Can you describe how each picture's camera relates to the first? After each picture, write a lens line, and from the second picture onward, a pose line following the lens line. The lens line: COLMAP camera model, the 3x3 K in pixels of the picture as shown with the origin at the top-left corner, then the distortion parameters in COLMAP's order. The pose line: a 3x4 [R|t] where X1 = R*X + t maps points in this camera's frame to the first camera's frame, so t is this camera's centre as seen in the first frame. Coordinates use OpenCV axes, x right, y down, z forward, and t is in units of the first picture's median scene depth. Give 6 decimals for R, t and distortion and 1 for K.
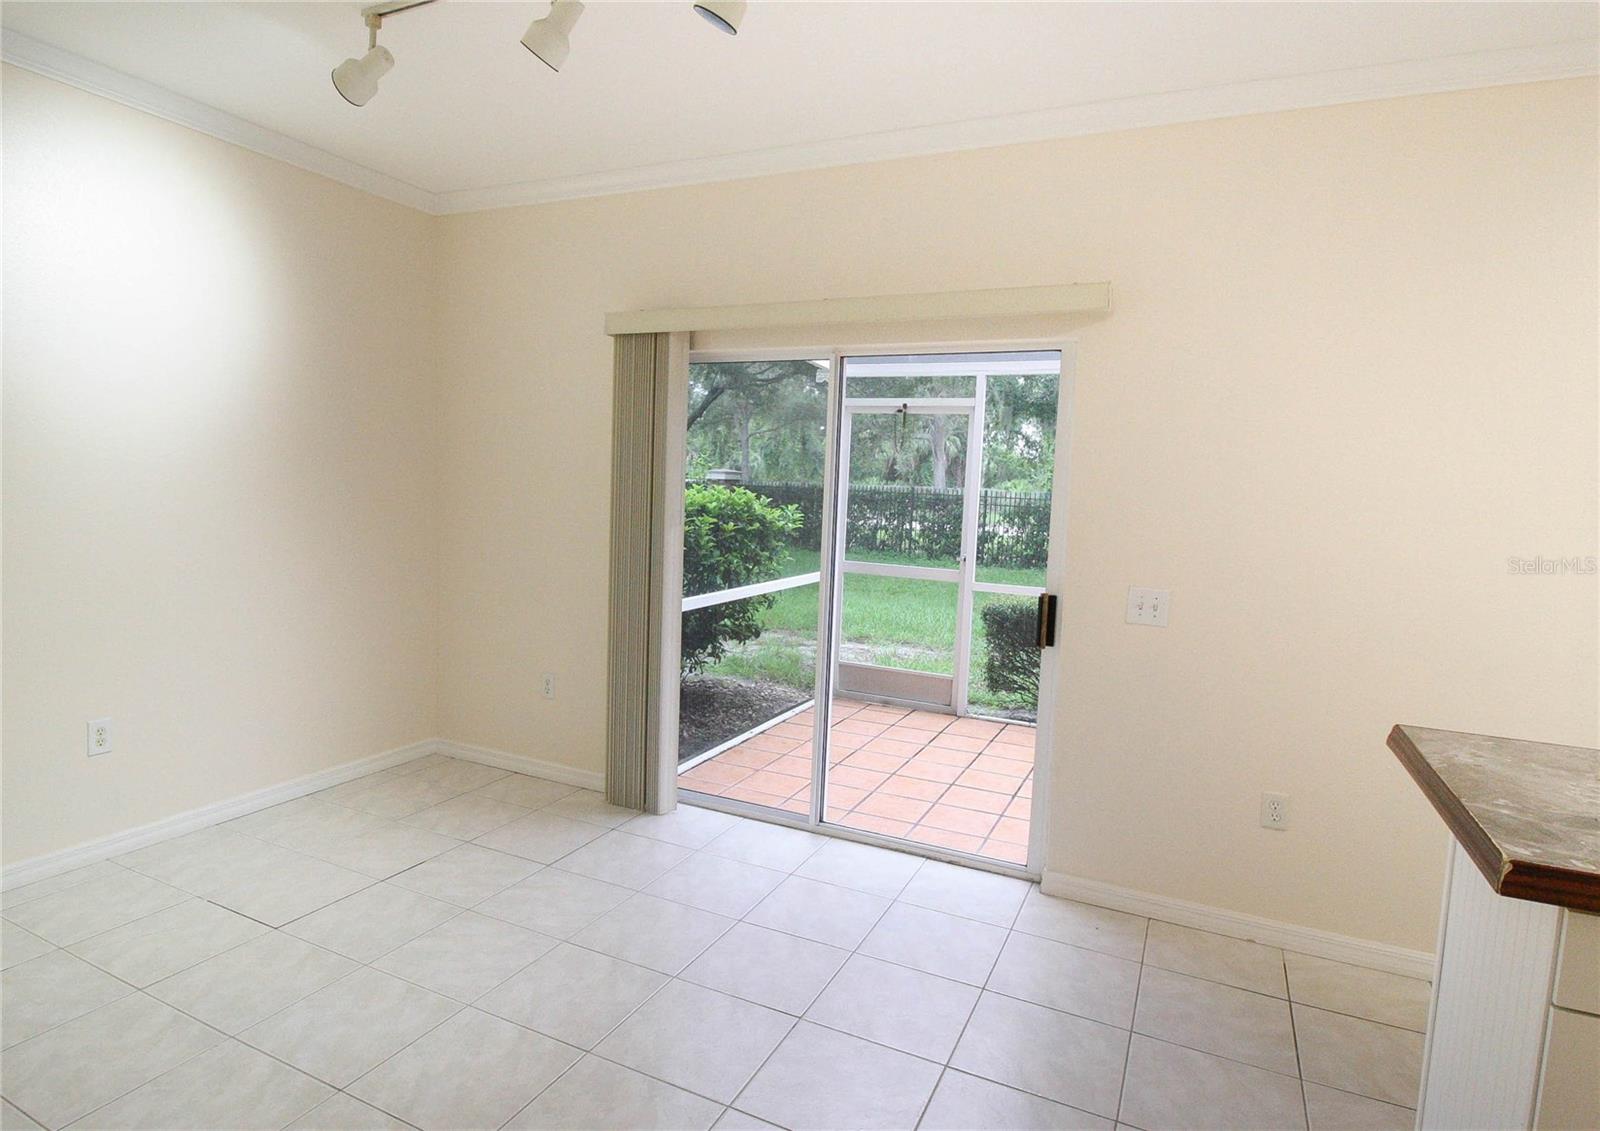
lens RADIAL K [[895.5, 0, 768.0], [0, 895.5, 567.5], [0, 0, 1]] dist [-0.008885, -0.003584]
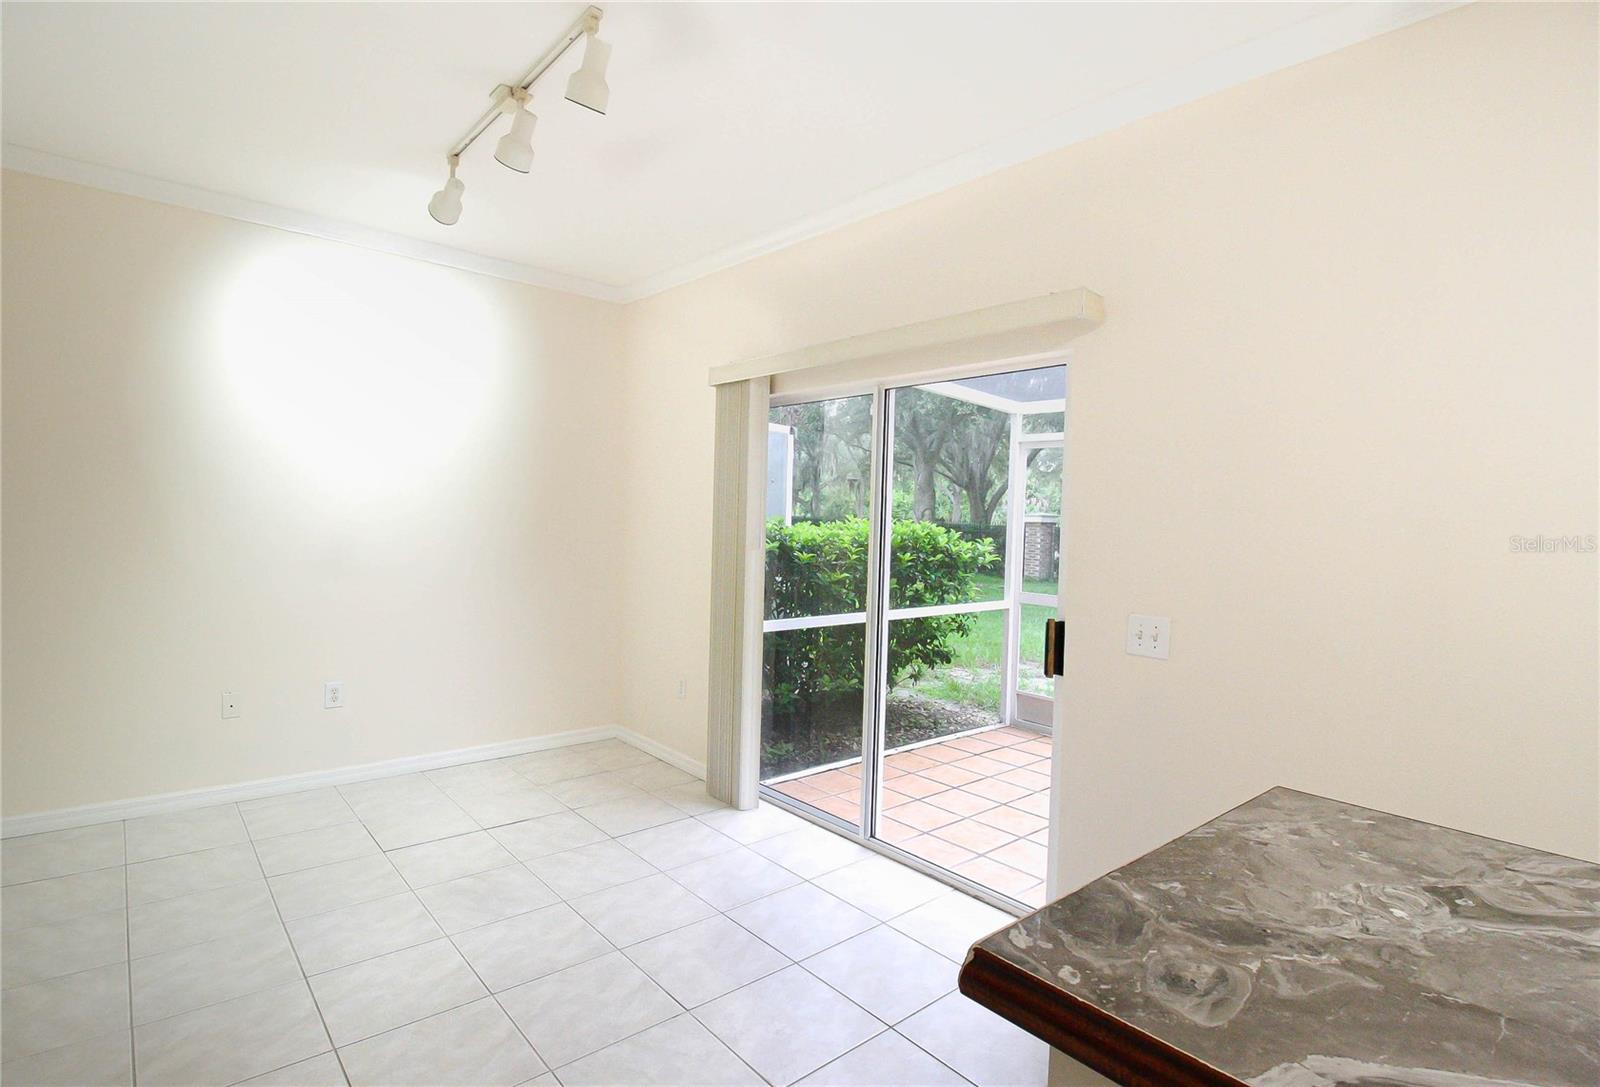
lens RADIAL K [[793.4, 0, 803.8], [0, 793.4, 540.0], [0, 0, 1]] dist [-0.015215, -0.000203]
pose [[0.925450, 0.002406, -0.378863, 0.285522], [-0.032815, 0.996731, -0.073829, 0.012130], [0.377446, 0.080757, 0.922503, 0.090508]]
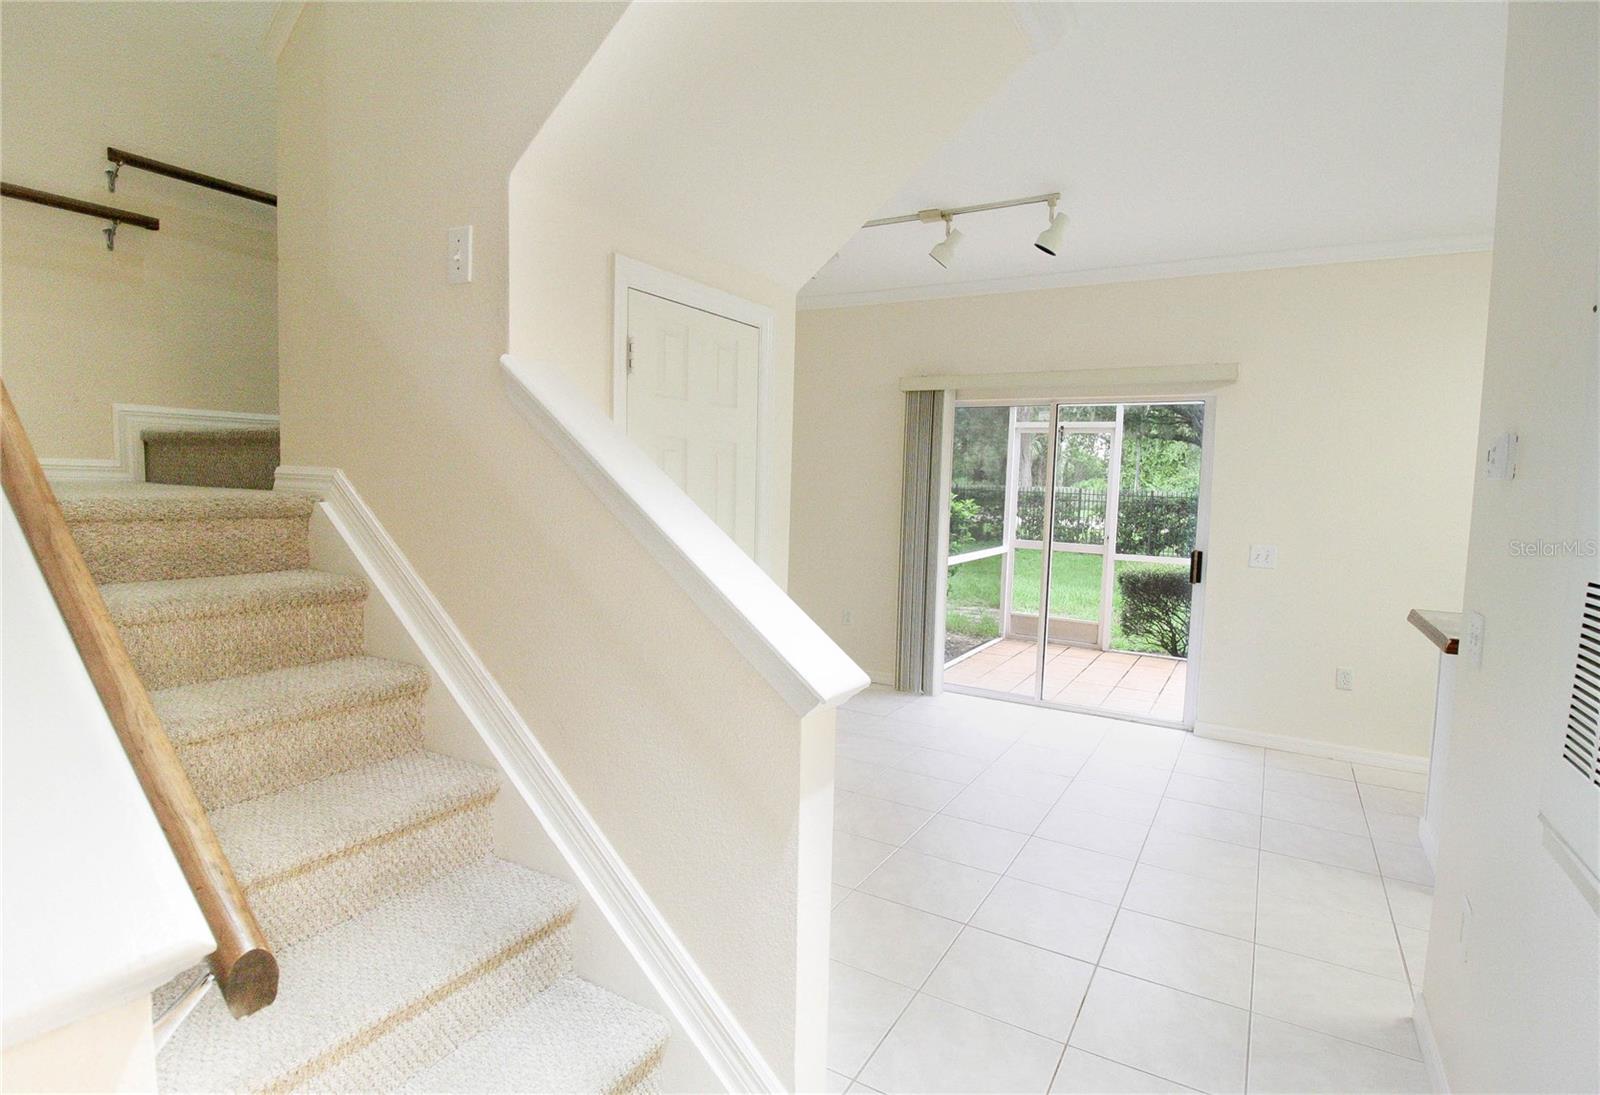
lens RADIAL K [[809.8, 0, 798.9], [0, 809.8, 543.3], [0, 0, 1]] dist [-0.005605, -0.001400]
pose [[0.997316, -0.002570, -0.073174, -0.223981], [0.001038, 0.999780, -0.020960, 0.034618], [0.073212, 0.020828, 0.997099, -0.386281]]
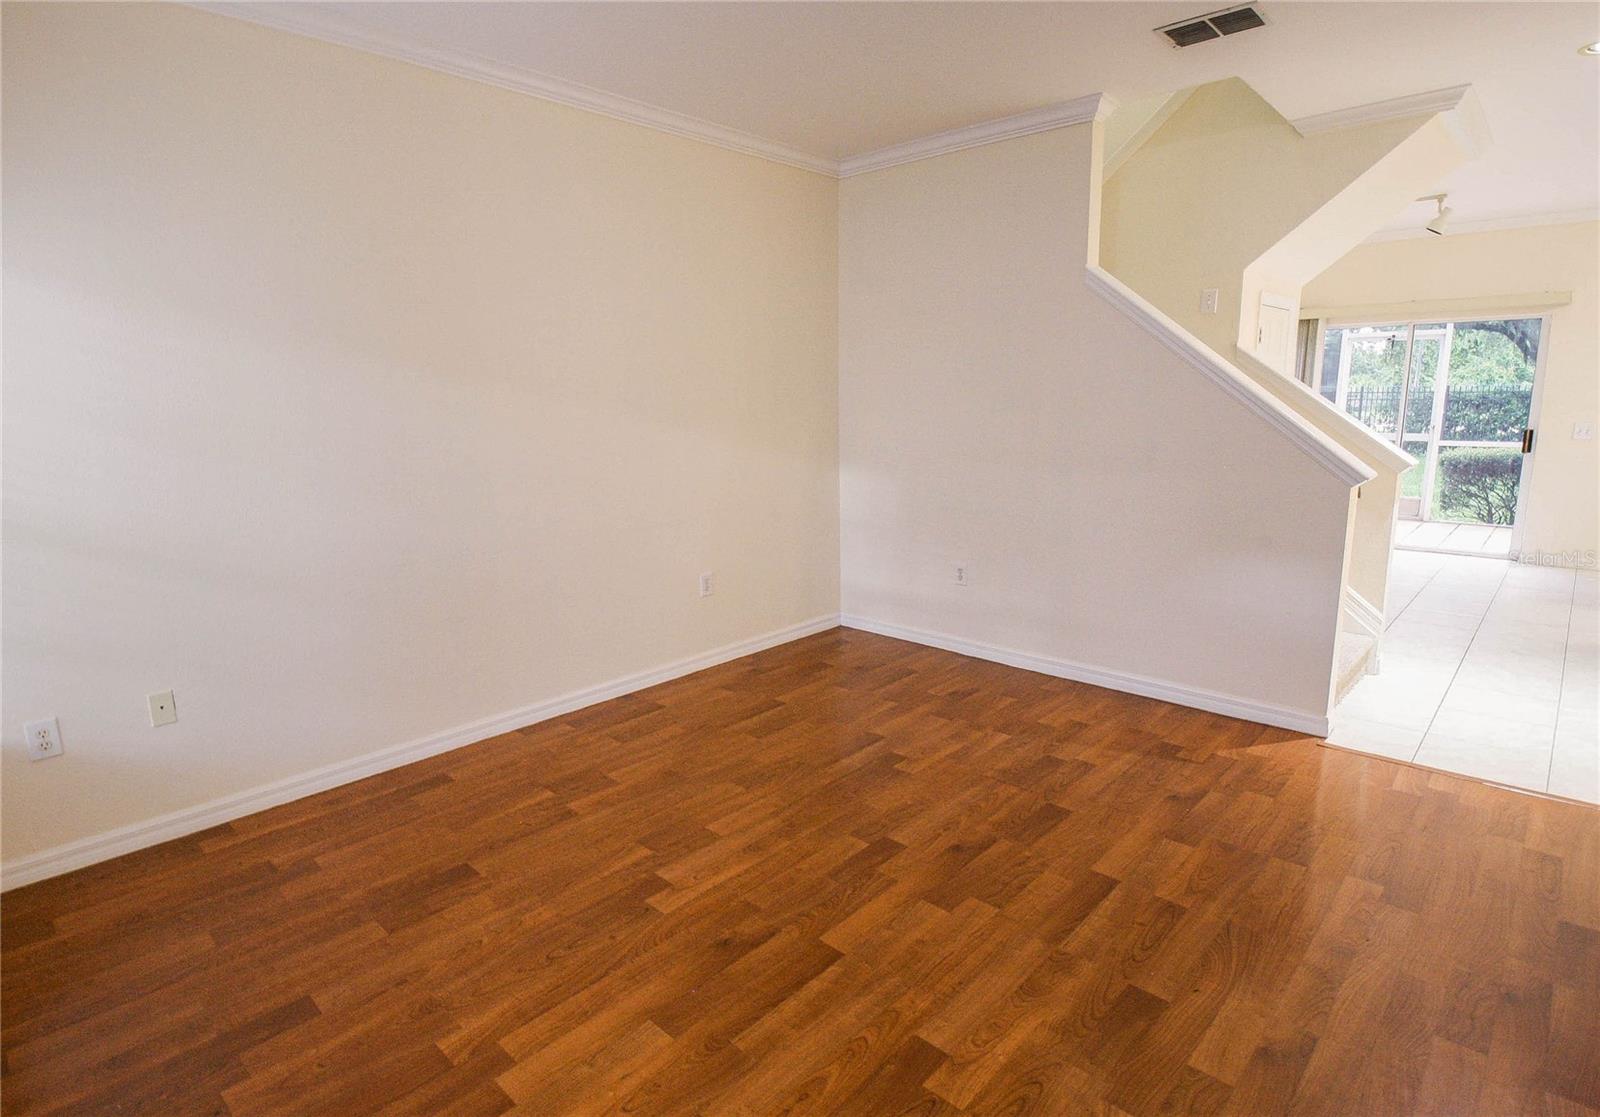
lens RADIAL K [[832.0, 0, 797.6], [0, 832.0, 552.2], [0, 0, 1]] dist [-0.014127, -0.001955]
pose [[0.952707, 0.002740, -0.303879, -0.598654], [0.023850, 0.996201, 0.083756, 0.089354], [0.302954, -0.087042, 0.949022, -1.138569]]
